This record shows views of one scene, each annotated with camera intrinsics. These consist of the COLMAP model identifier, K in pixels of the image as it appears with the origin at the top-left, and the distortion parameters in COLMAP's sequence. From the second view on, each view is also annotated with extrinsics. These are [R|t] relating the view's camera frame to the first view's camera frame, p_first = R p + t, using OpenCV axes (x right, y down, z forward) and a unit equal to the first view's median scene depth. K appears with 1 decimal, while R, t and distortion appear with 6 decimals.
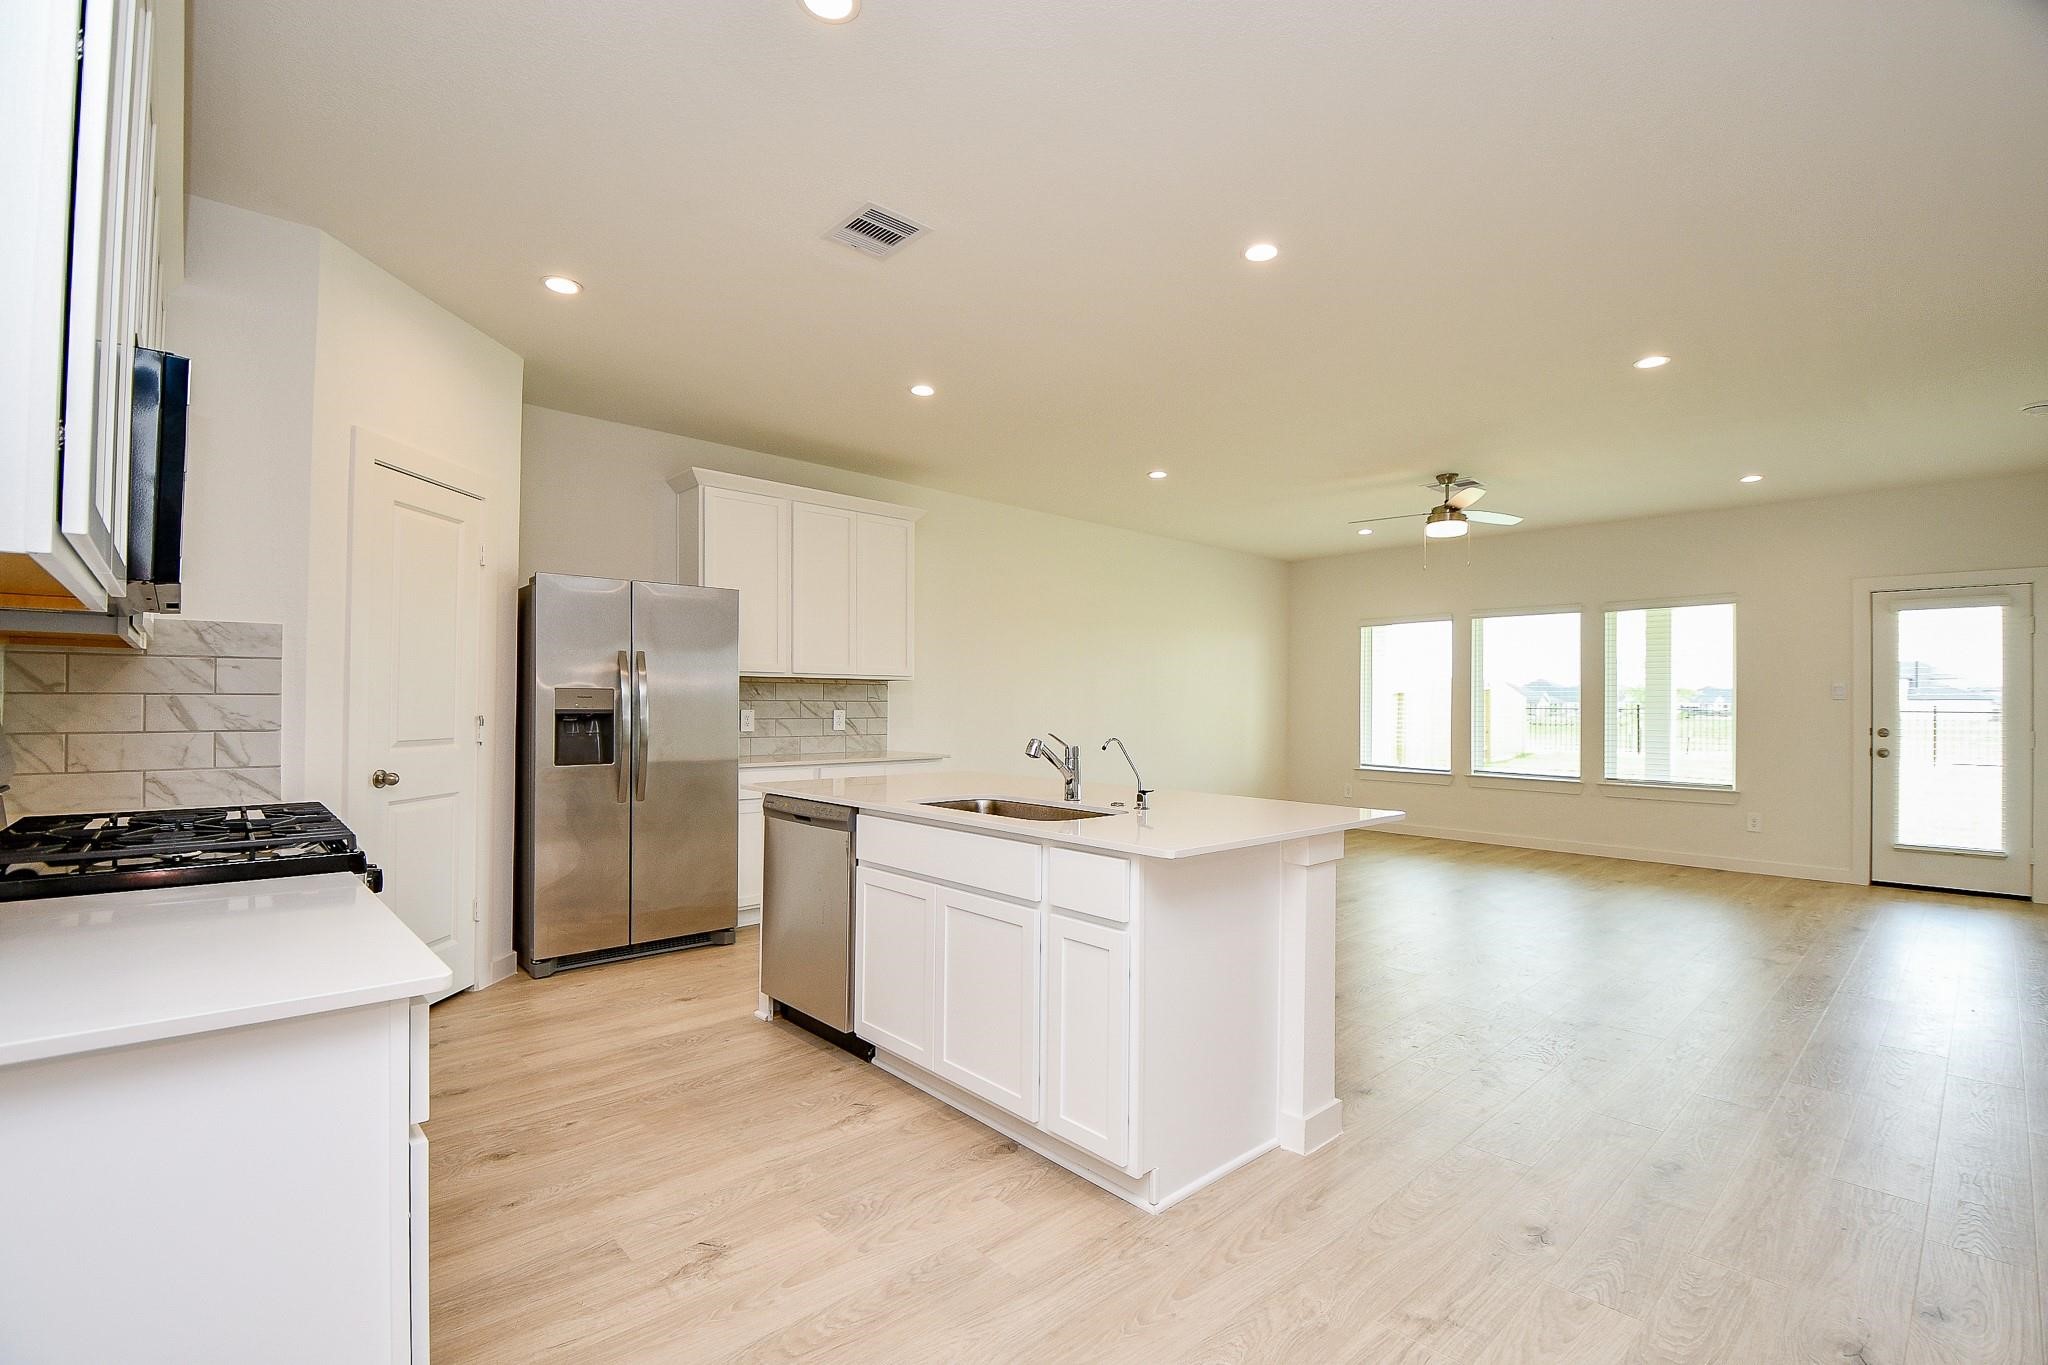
lens RADIAL K [[912.3, 0, 1028.5], [0, 912.3, 693.2], [0, 0, 1]] dist [0.009860, -0.019820]
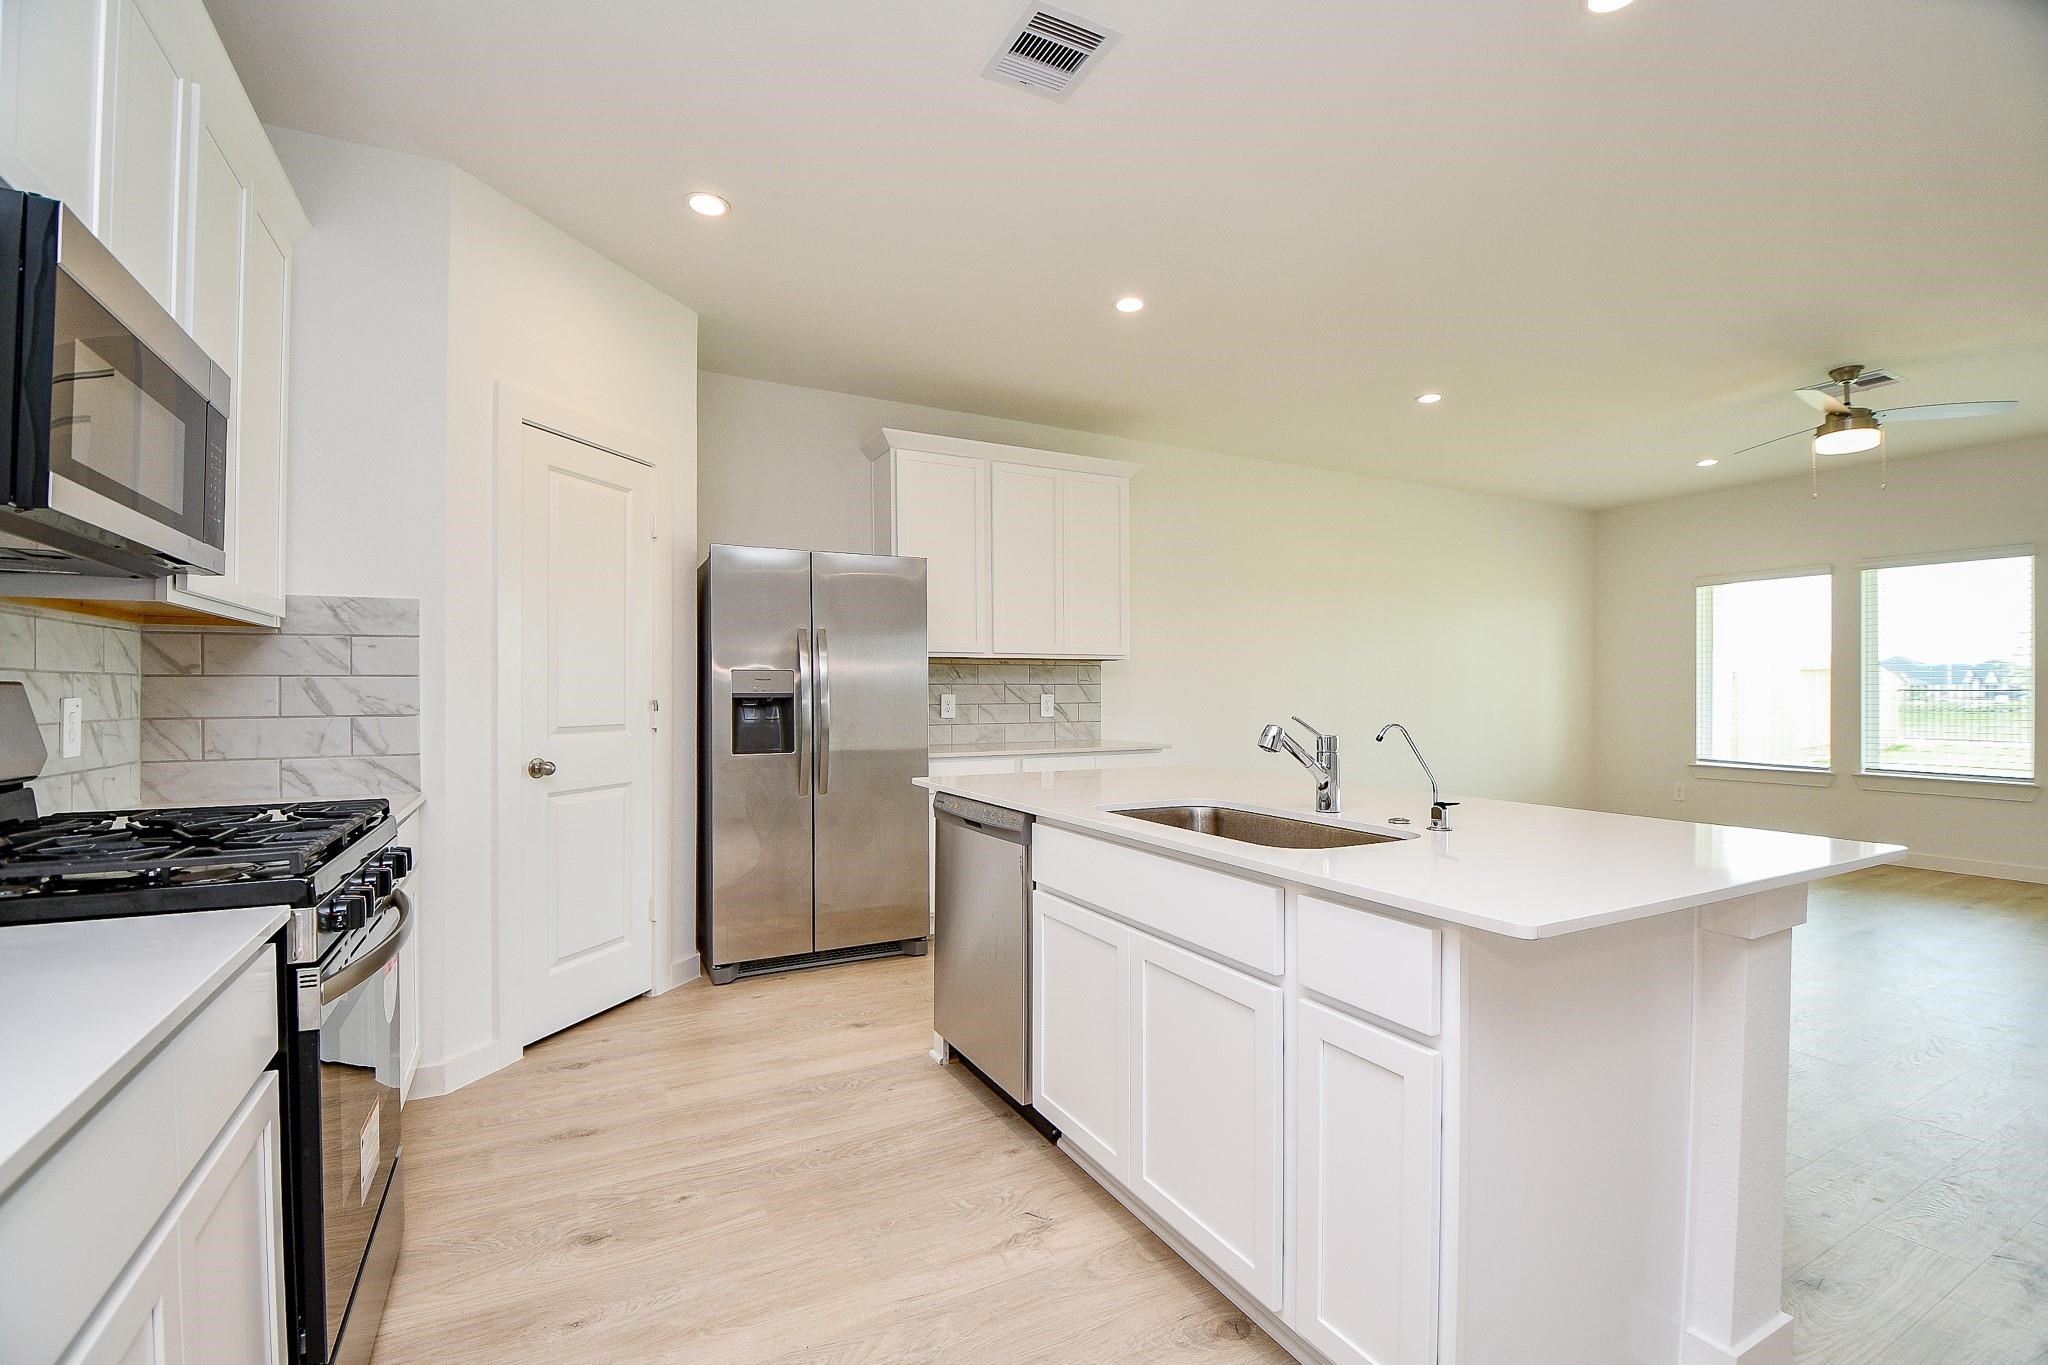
lens RADIAL K [[912.3, 0, 1028.5], [0, 912.3, 693.2], [0, 0, 1]] dist [0.009860, -0.019820]
pose [[0.967709, -0.008011, -0.251942, 0.001904], [0.011121, 0.999879, 0.010922, 0.012138], [0.251824, -0.013372, 0.967681, 0.207608]]
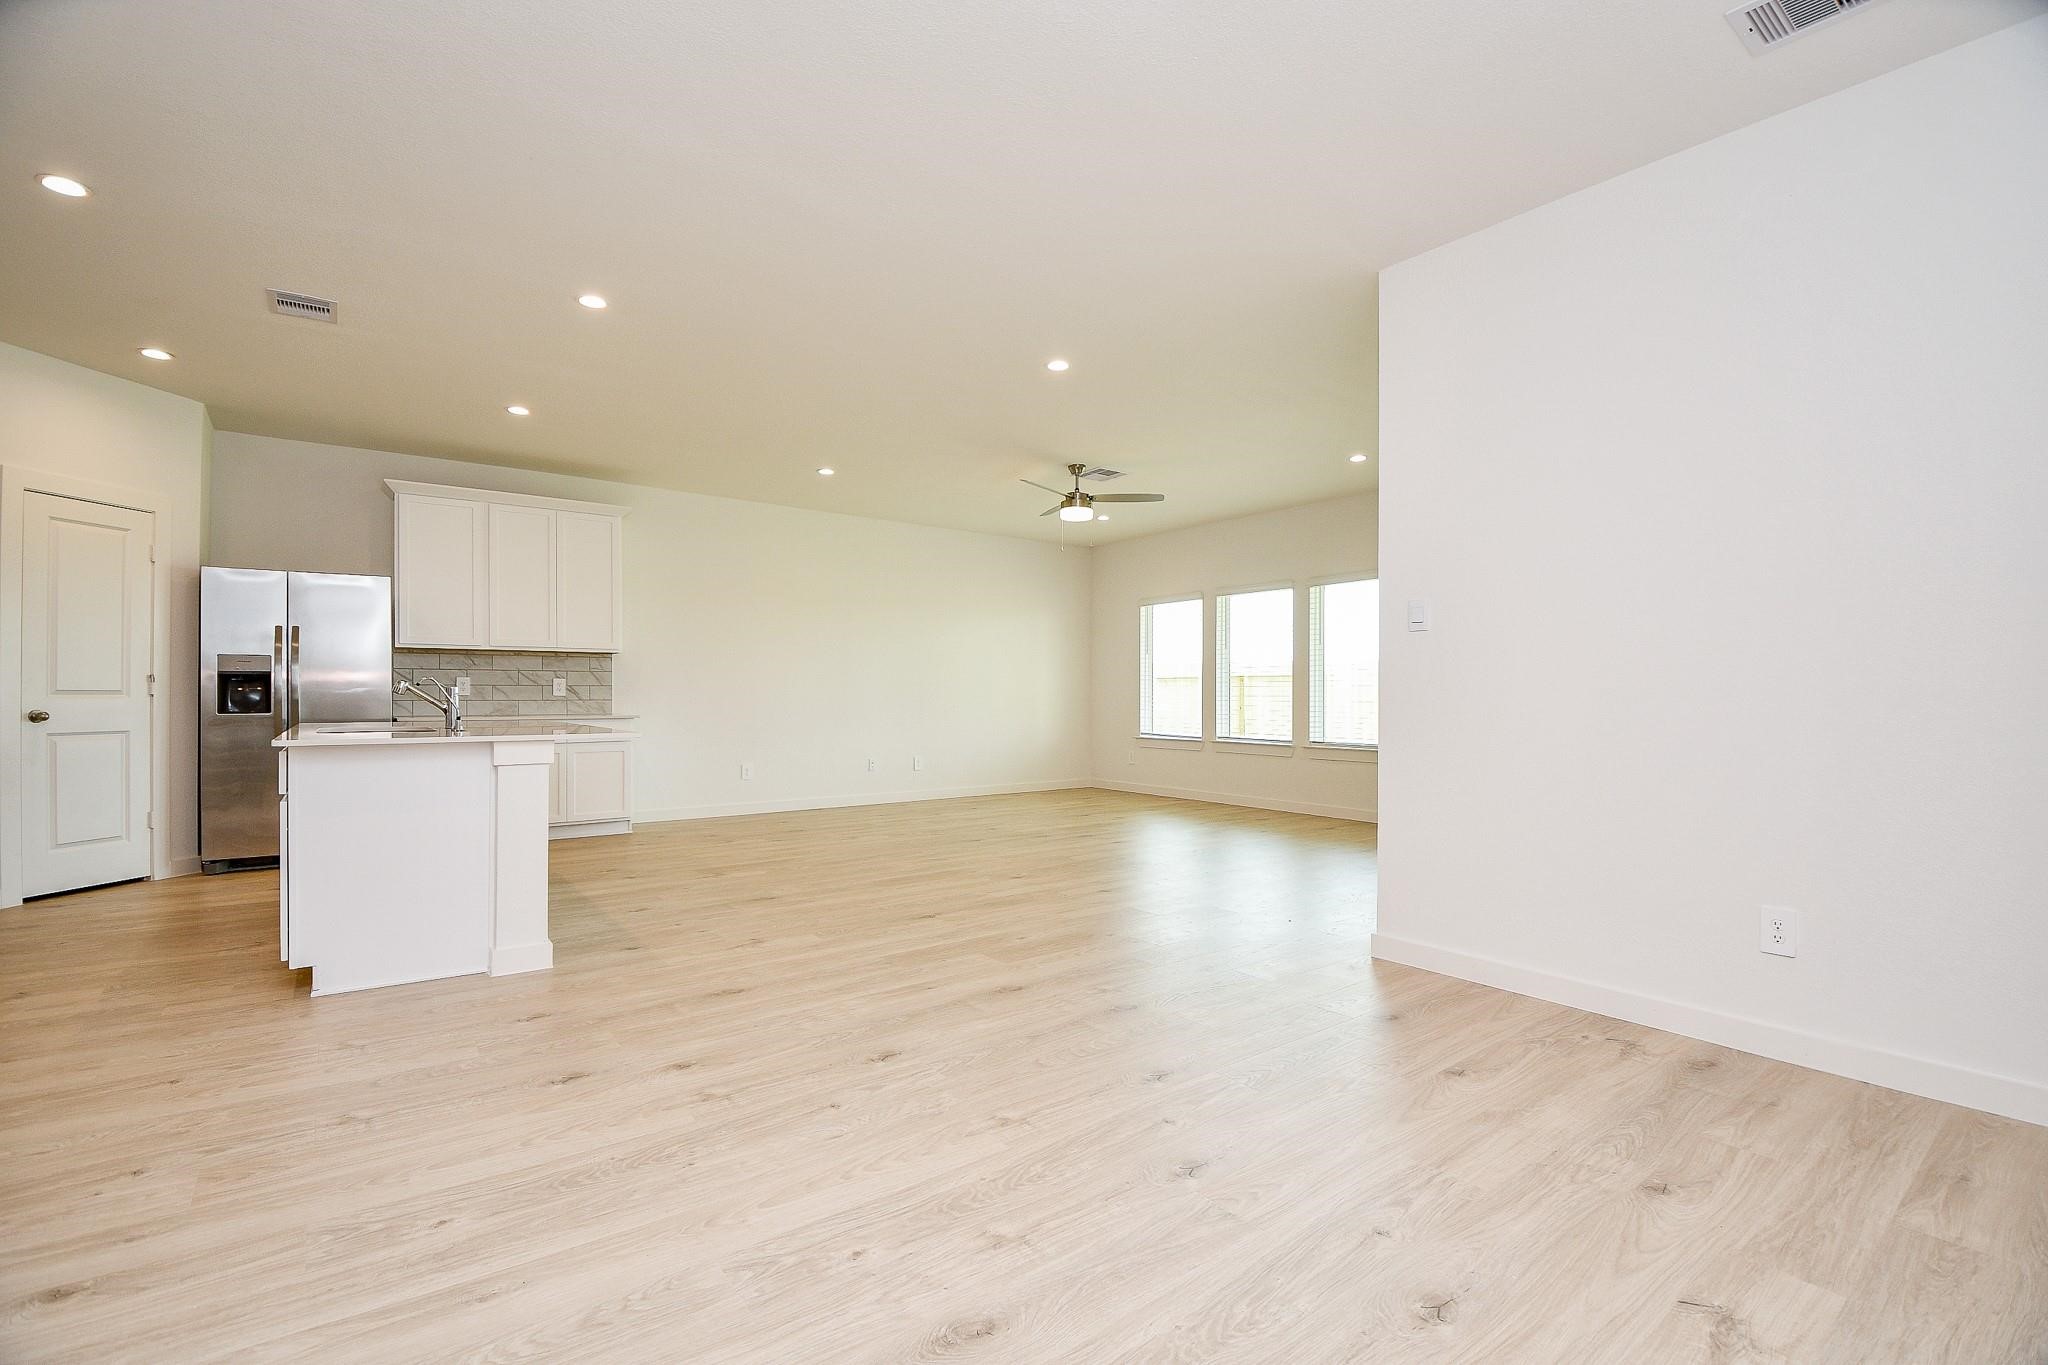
lens RADIAL K [[898.4, 0, 1017.7], [0, 898.4, 699.0], [0, 0, 1]] dist [0.007643, -0.021745]
pose [[0.995399, -0.002710, -0.095776, 0.825960], [0.004552, 0.999809, 0.019020, 0.042100], [0.095706, -0.019368, 0.995221, -0.179942]]
